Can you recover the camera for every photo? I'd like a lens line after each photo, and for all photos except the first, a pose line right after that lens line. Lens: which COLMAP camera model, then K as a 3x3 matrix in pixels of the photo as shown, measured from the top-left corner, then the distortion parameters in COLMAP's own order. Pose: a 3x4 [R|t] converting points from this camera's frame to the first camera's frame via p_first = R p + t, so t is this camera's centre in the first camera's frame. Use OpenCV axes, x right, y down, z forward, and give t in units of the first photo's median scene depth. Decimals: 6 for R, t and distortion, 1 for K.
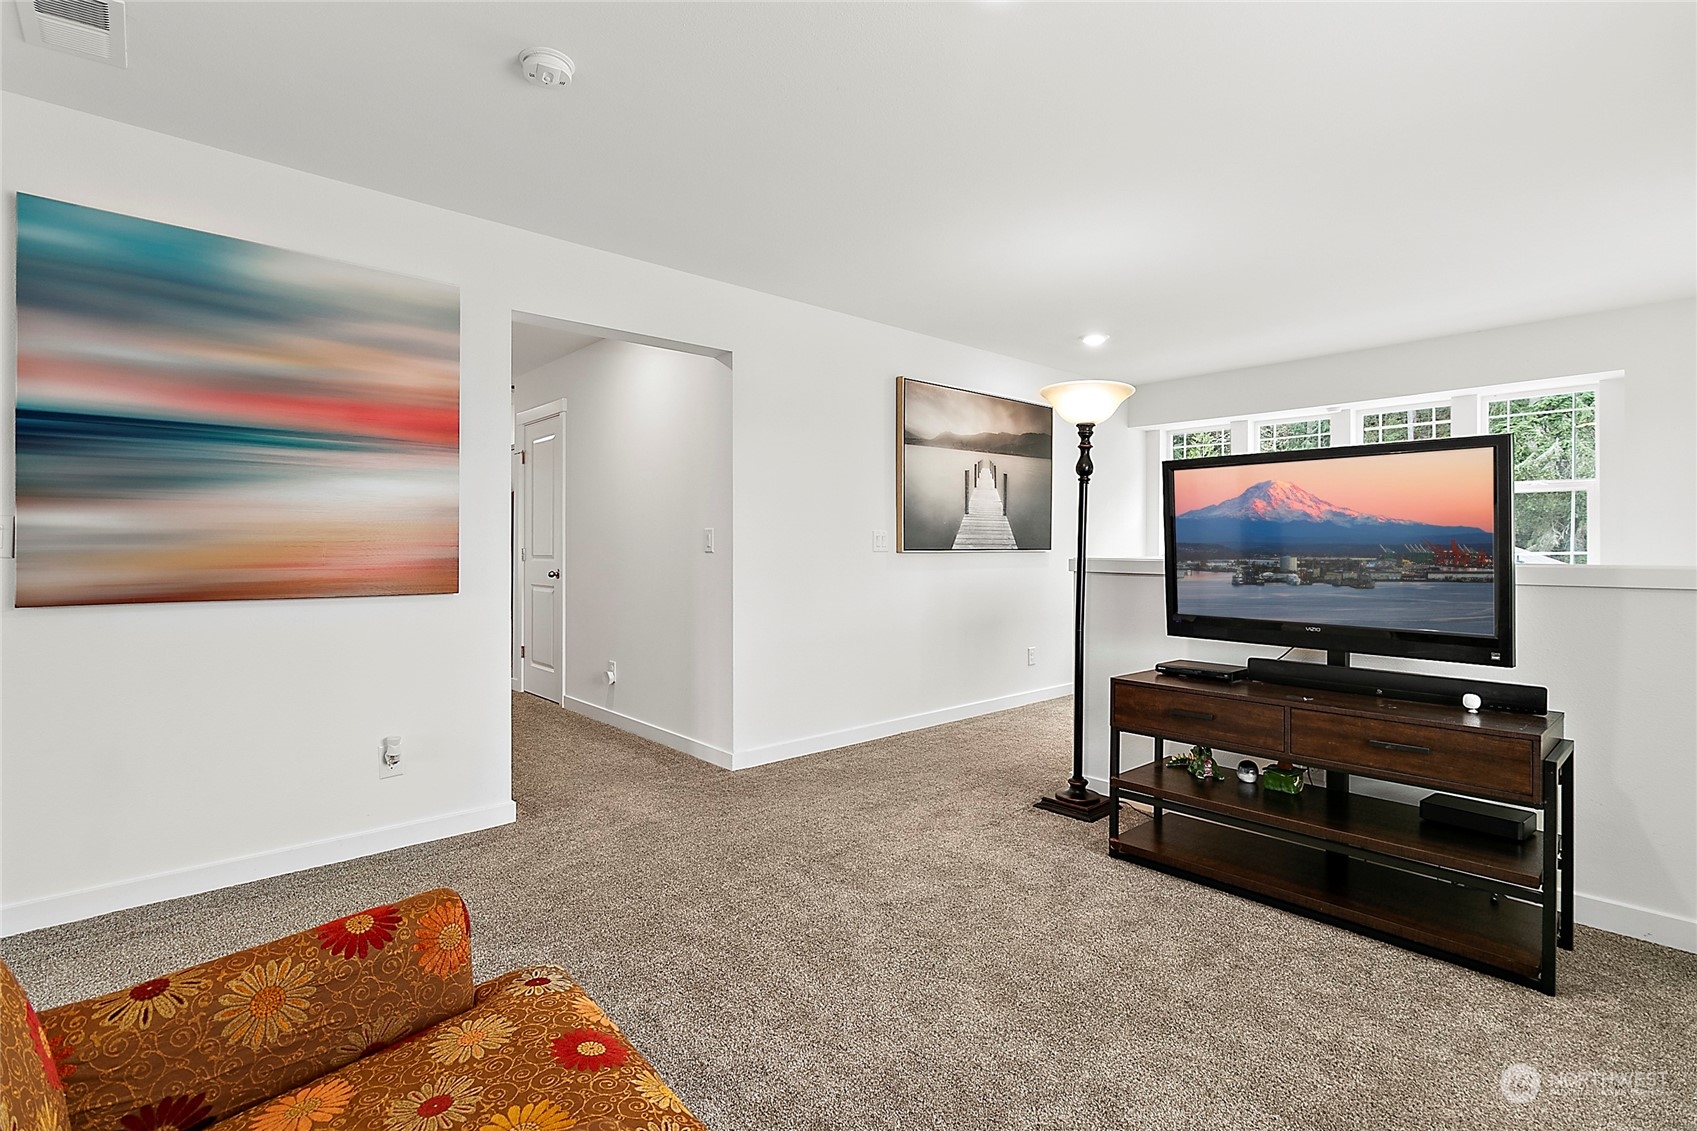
lens RADIAL K [[790.2, 0, 844.9], [0, 790.2, 555.2], [0, 0, 1]] dist [0.000906, -0.000412]
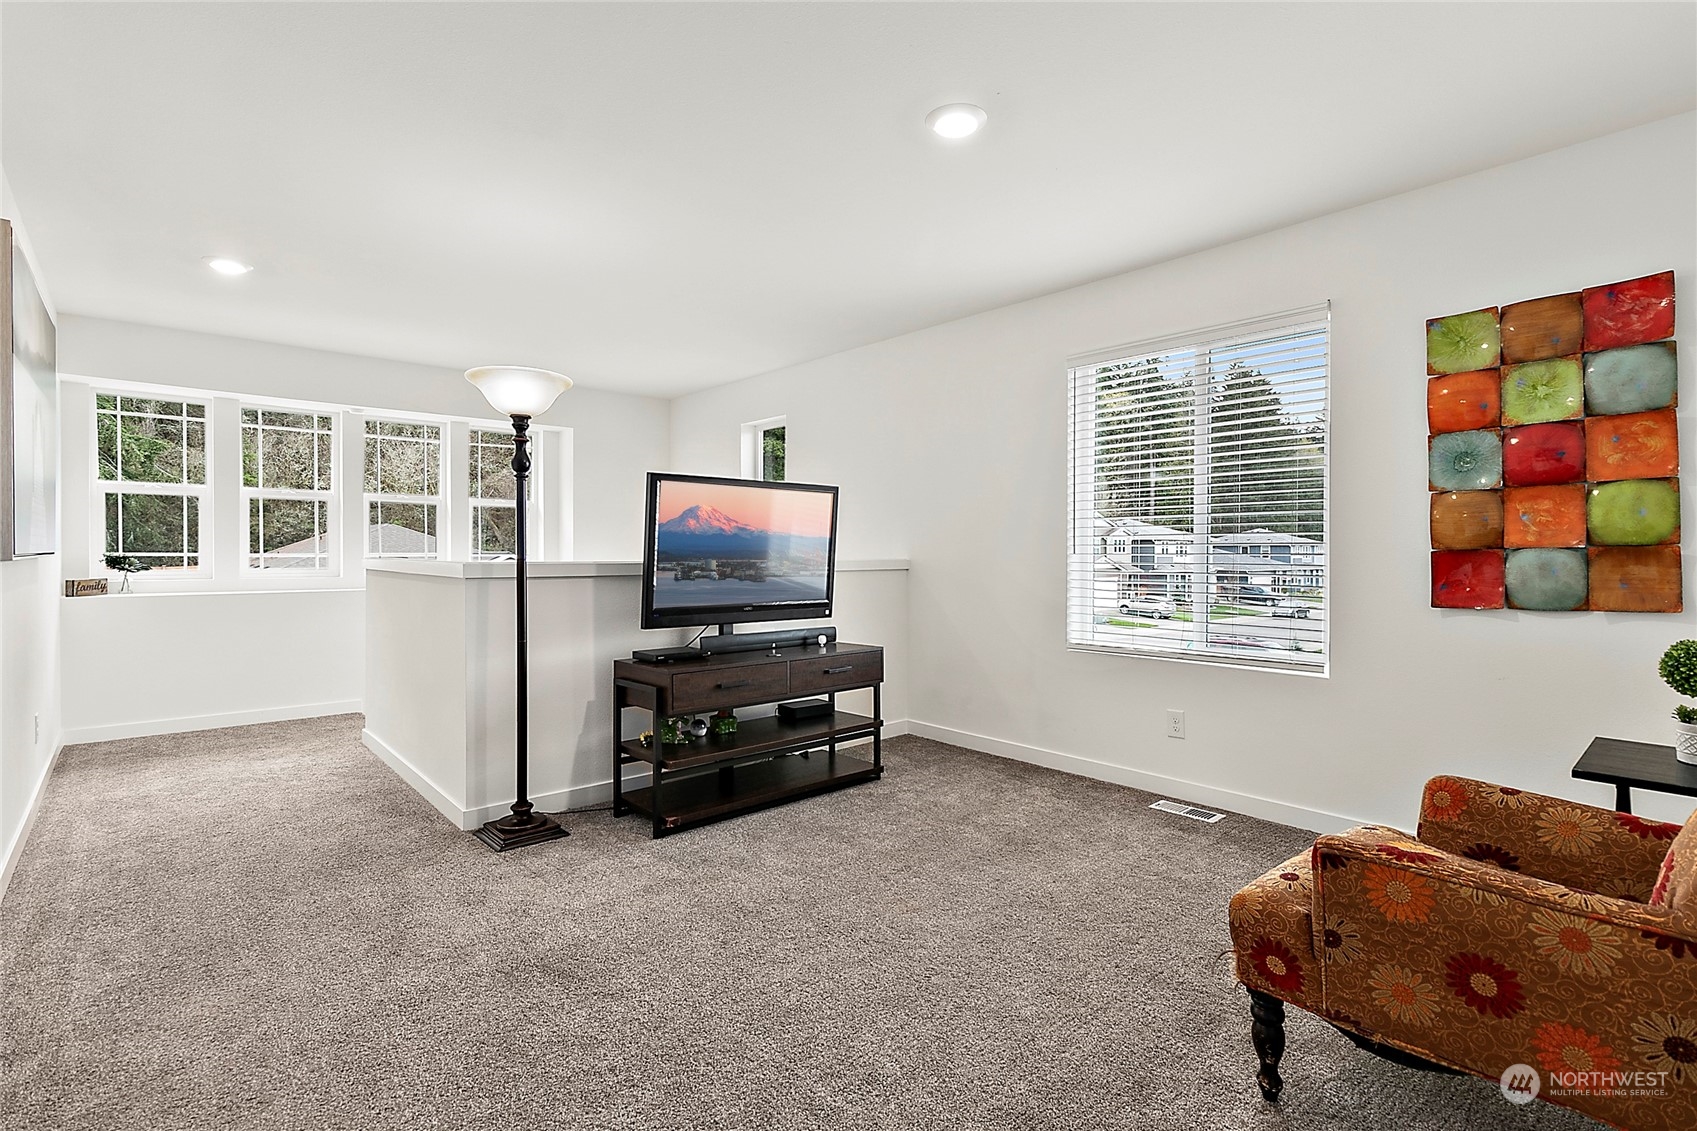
lens RADIAL K [[790.2, 0, 844.9], [0, 790.2, 555.2], [0, 0, 1]] dist [0.000906, -0.000412]
pose [[-0.039740, 0.001167, 0.999209, -0.764856], [0.000997, 0.999999, -0.001128, -0.003092], [-0.999210, 0.000951, -0.039741, 0.800786]]
